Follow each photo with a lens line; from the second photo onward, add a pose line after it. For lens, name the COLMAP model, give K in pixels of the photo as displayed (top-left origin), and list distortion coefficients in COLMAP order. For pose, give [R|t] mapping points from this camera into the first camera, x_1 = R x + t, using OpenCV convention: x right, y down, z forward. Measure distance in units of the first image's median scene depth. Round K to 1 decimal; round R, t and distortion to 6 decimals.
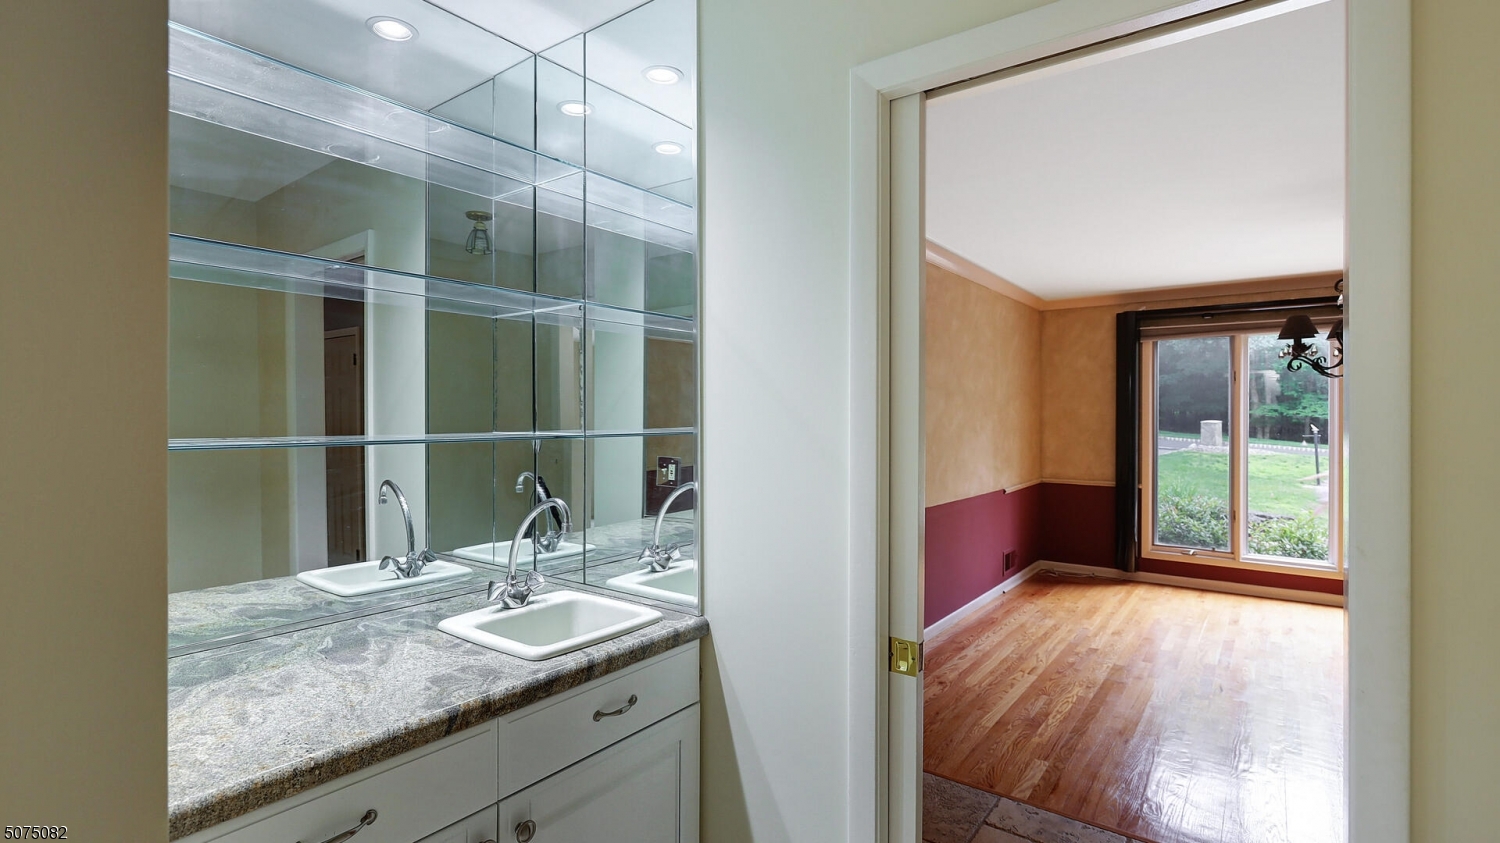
lens RADIAL K [[704.7, 0, 750.0], [0, 704.7, 421.5], [0, 0, 1]] dist [-0.001885, -0.000101]
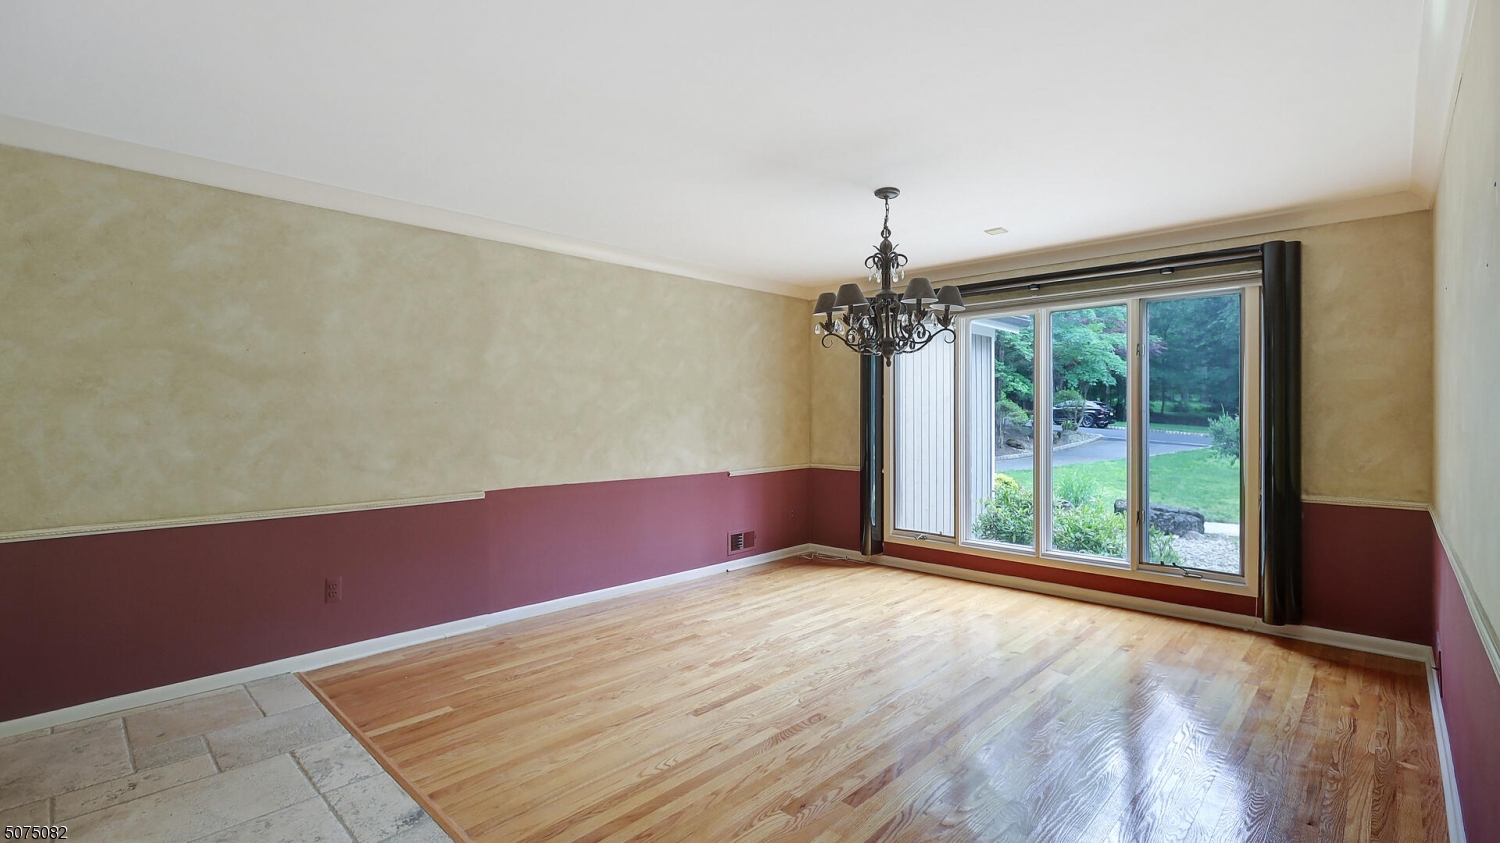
lens RADIAL K [[674.1, 0, 751.3], [0, 674.1, 417.7], [0, 0, 1]] dist [-0.005870, 0.000092]
pose [[0.992758, -0.001267, -0.120121, 0.508854], [0.000603, 0.999984, -0.005563, 0.021852], [0.120126, 0.005451, 0.992744, 0.014900]]
